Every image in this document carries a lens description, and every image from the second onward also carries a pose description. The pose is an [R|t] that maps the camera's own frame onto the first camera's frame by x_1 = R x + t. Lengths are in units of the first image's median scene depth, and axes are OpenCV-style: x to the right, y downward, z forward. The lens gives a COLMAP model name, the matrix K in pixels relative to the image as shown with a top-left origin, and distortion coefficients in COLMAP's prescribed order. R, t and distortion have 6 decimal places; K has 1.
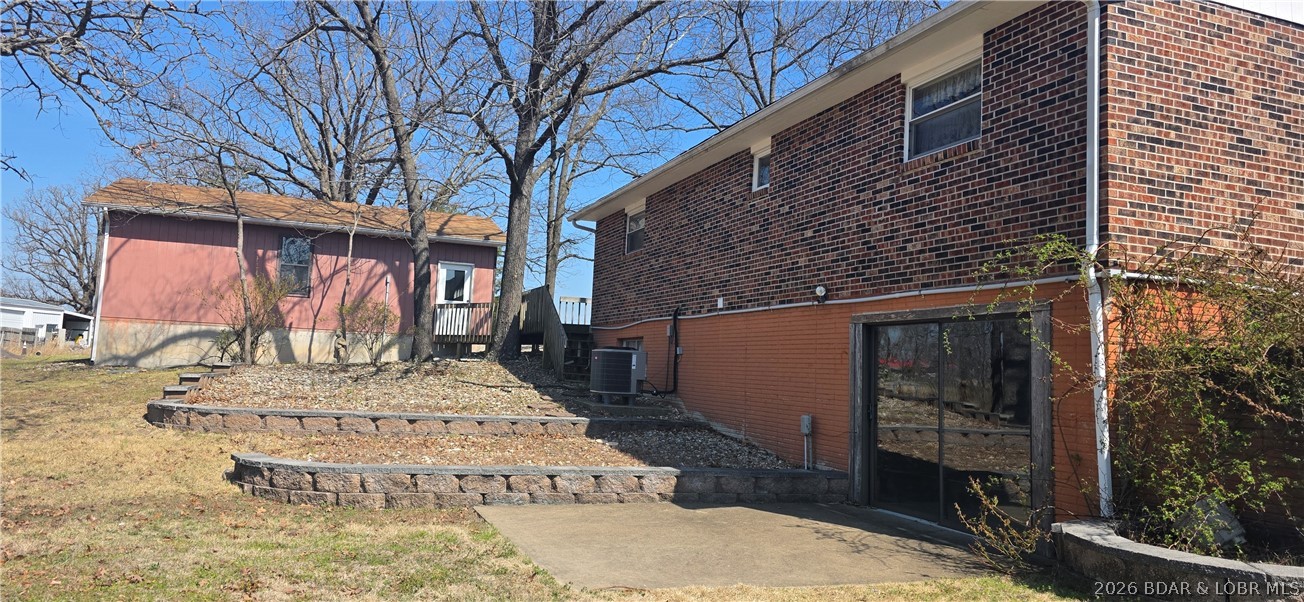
lens RADIAL K [[864.7, 0, 637.1], [0, 864.7, 280.2], [0, 0, 1]] dist [0.089196, -0.090925]
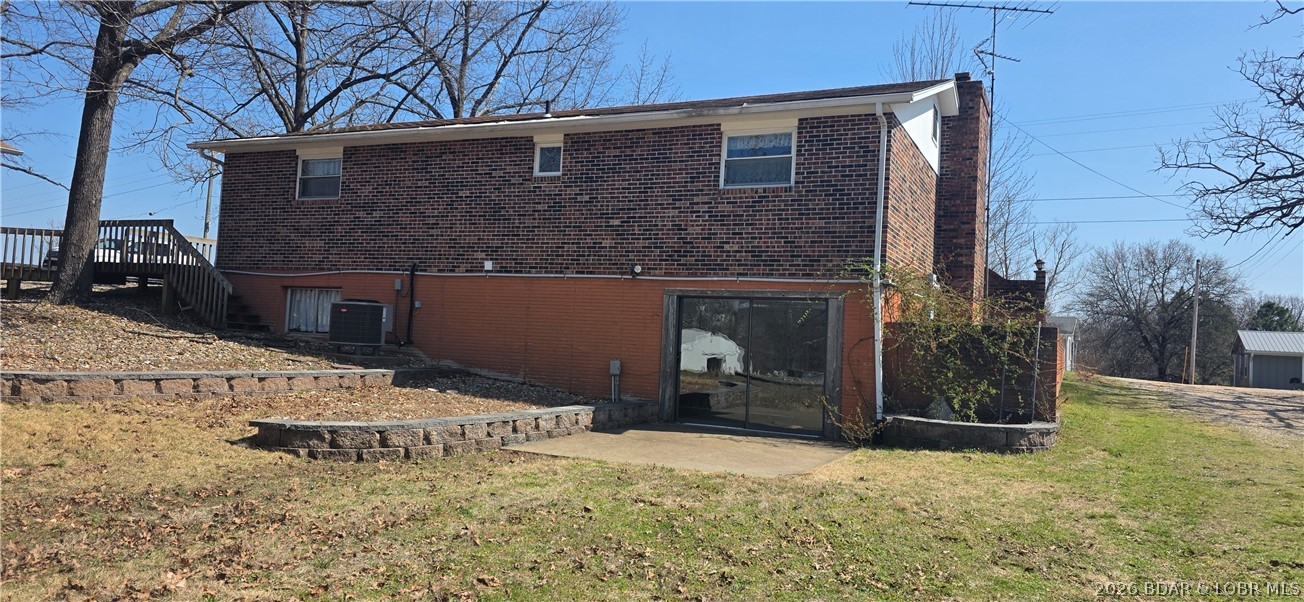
lens RADIAL K [[849.0, 0, 667.9], [0, 849.0, 296.1], [0, 0, 1]] dist [0.090362, -0.084251]
pose [[0.699769, 0.024722, 0.713941, -0.749944], [-0.091468, 0.994276, 0.055223, -0.024372], [-0.708489, -0.103946, 0.698025, 0.051905]]
